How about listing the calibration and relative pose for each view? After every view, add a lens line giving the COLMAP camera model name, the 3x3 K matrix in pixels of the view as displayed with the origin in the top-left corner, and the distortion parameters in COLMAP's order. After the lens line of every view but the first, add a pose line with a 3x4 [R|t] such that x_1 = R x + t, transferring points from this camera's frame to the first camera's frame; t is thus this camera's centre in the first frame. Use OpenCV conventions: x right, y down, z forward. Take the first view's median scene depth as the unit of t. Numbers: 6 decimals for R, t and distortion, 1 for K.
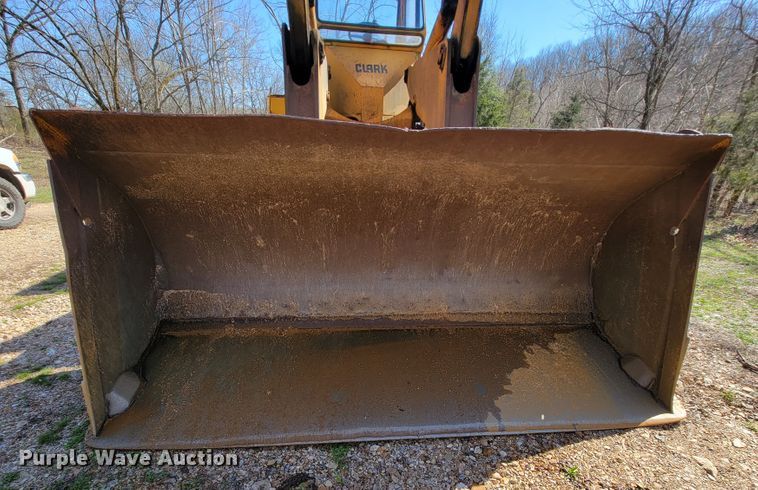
lens RADIAL K [[342.6, 0, 371.1], [0, 342.6, 314.8], [0, 0, 1]] dist [0.000818, -0.004943]
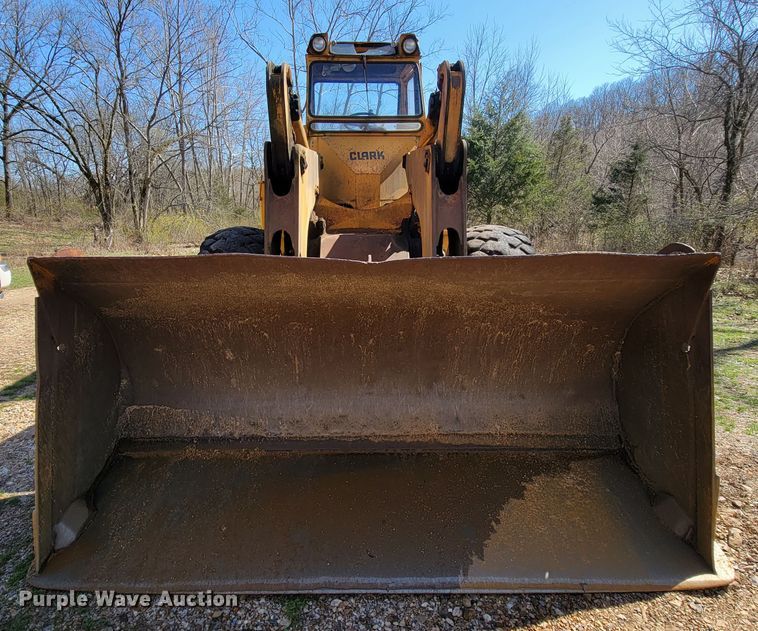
lens RADIAL K [[440.4, 0, 350.0], [0, 440.4, 321.7], [0, 0, 1]] dist [-0.003648, -0.000703]
pose [[0.996005, -0.004933, -0.089164, 0.106896], [-0.012911, 0.980029, -0.198436, -0.062216], [0.088363, 0.198794, 0.976050, -0.159389]]
